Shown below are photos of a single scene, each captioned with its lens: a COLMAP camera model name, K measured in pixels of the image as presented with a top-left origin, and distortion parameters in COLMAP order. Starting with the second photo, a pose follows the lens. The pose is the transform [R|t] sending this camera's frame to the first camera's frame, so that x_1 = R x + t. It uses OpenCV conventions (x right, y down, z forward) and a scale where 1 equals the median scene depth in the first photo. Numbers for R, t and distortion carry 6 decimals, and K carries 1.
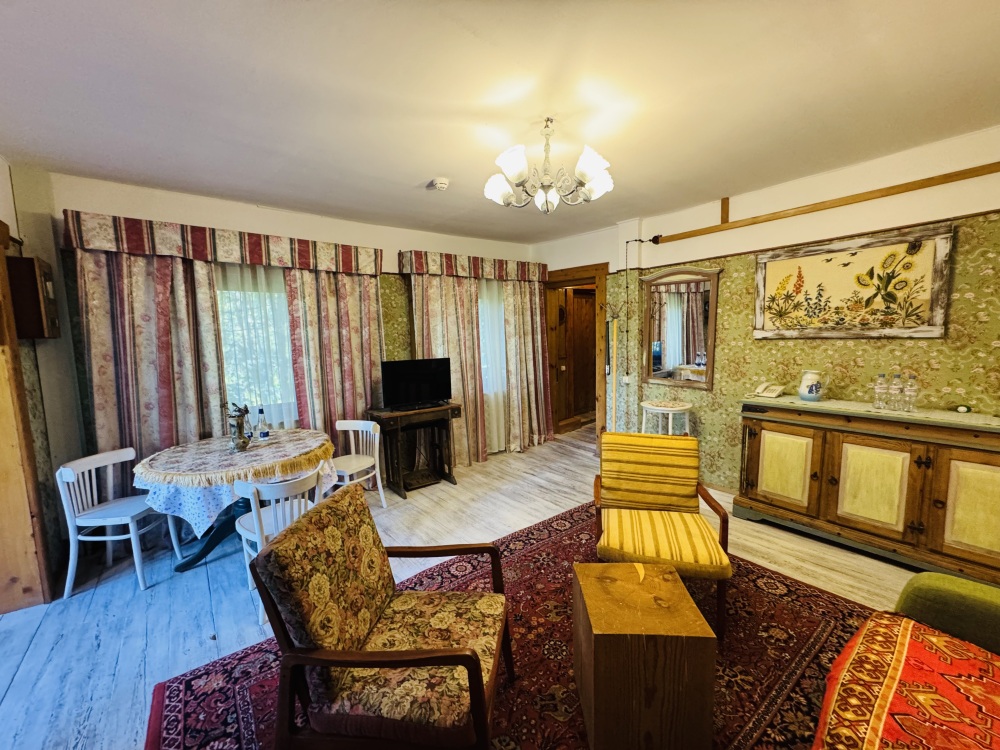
lens RADIAL K [[400.0, 0, 498.8], [0, 400.0, 374.0], [0, 0, 1]] dist [-0.002693, 0.000632]
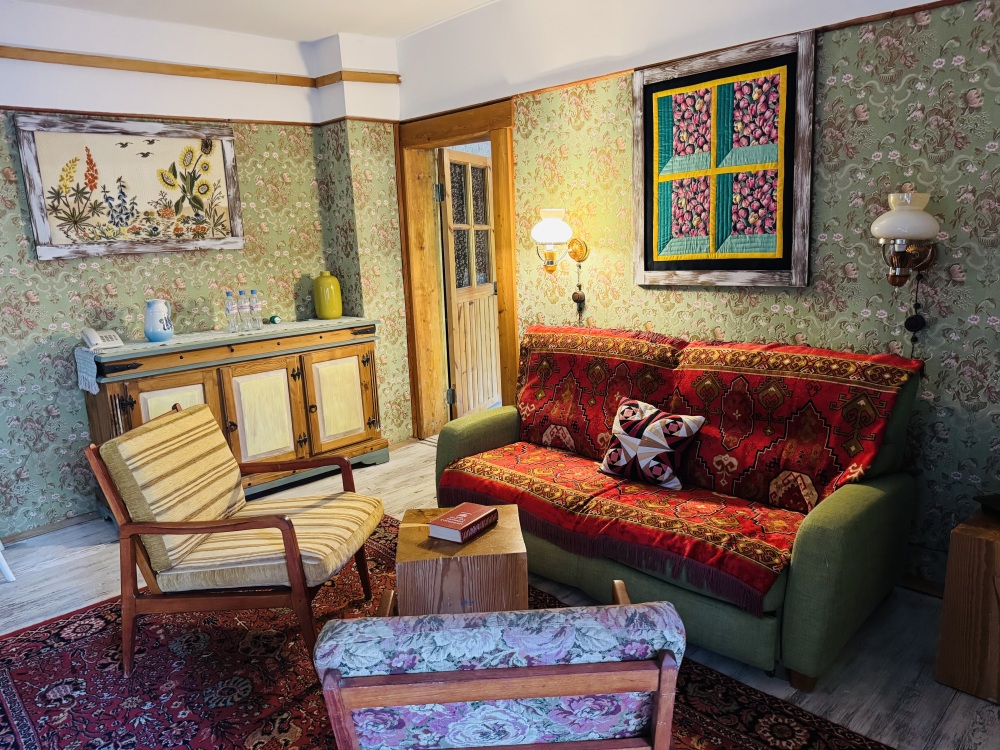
lens RADIAL K [[701.2, 0, 503.4], [0, 701.2, 385.2], [0, 0, 1]] dist [0.067204, -0.095393]
pose [[-0.107424, -0.191980, 0.975502, -0.551541], [0.142893, 0.968011, 0.206242, -0.031086], [-0.983891, 0.161548, -0.076555, 0.479816]]
